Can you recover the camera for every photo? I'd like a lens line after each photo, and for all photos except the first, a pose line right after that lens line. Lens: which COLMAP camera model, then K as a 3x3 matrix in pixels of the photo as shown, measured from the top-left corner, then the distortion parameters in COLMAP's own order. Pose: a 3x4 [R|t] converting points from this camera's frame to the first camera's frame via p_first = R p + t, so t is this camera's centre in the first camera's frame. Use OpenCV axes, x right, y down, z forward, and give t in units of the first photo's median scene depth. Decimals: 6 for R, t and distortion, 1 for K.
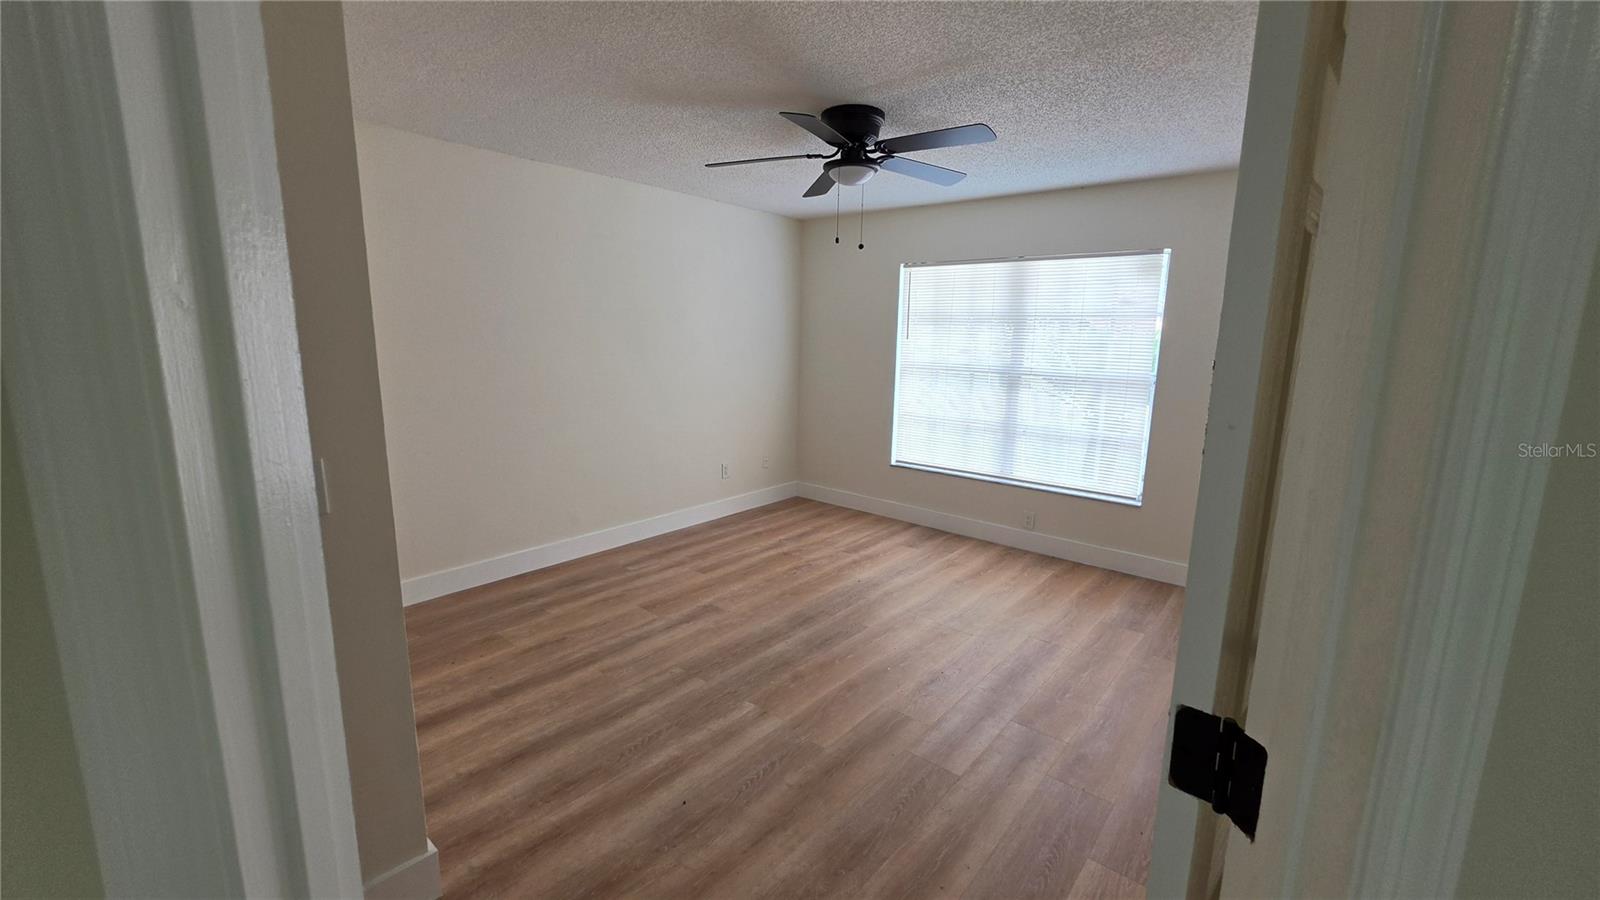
lens RADIAL K [[640.5, 0, 800.0], [0, 640.5, 450.0], [0, 0, 1]] dist [-0.012143, 0.000158]
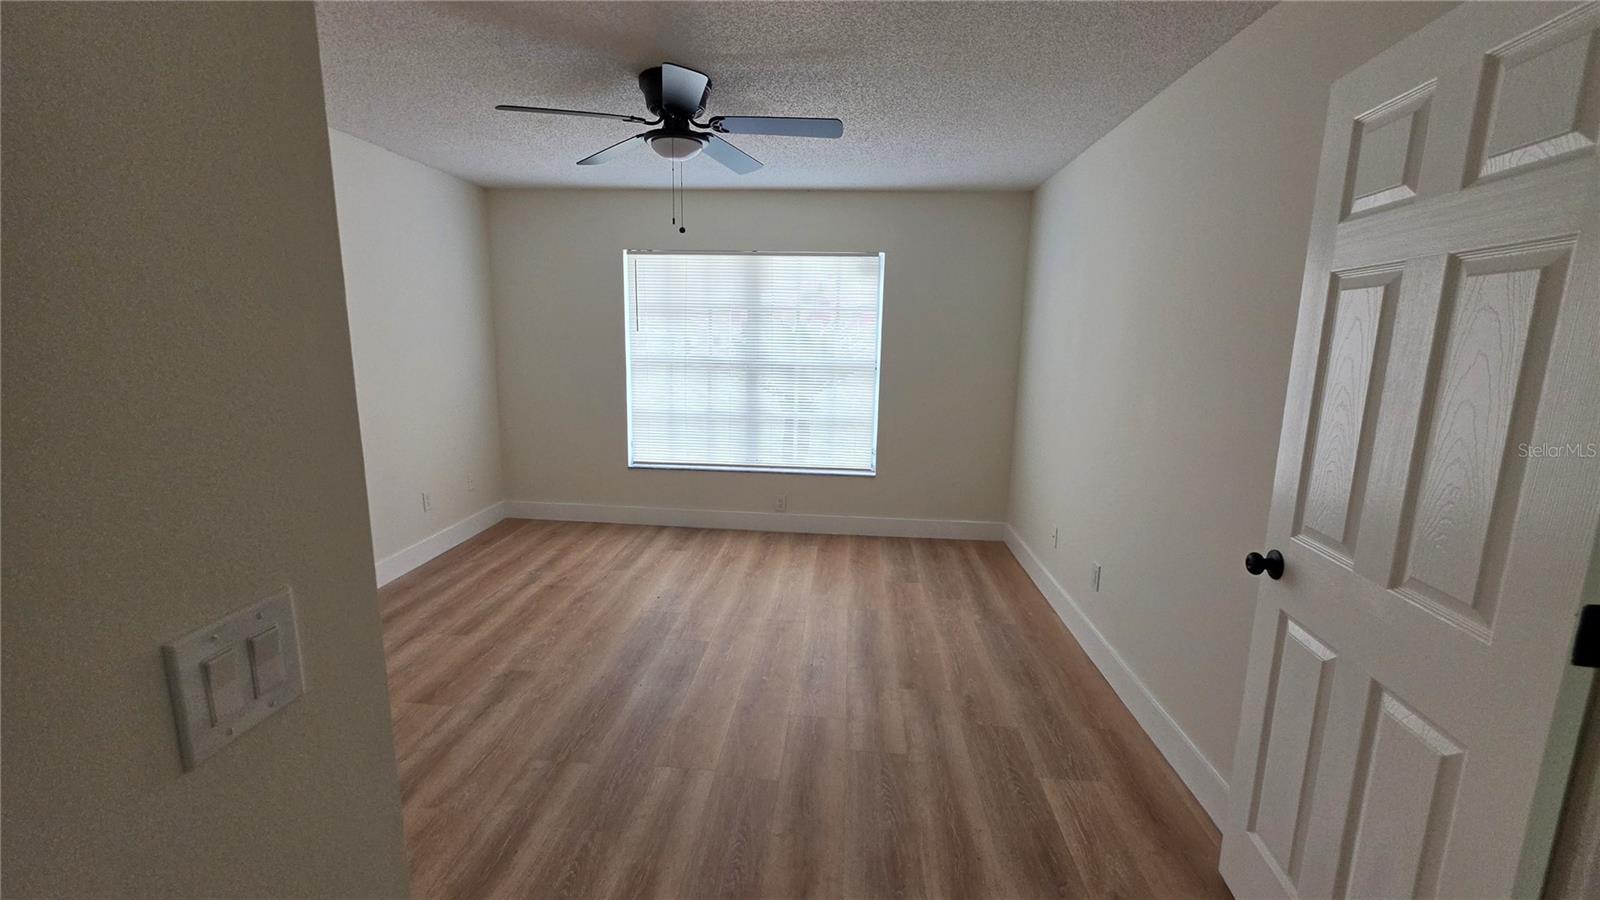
lens RADIAL K [[640.5, 0, 800.0], [0, 640.5, 450.0], [0, 0, 1]] dist [-0.012143, 0.000158]
pose [[0.816282, -0.109105, 0.567256, -0.220533], [0.100309, 0.993855, 0.046811, -0.025140], [-0.568877, 0.018689, 0.822210, 0.119294]]
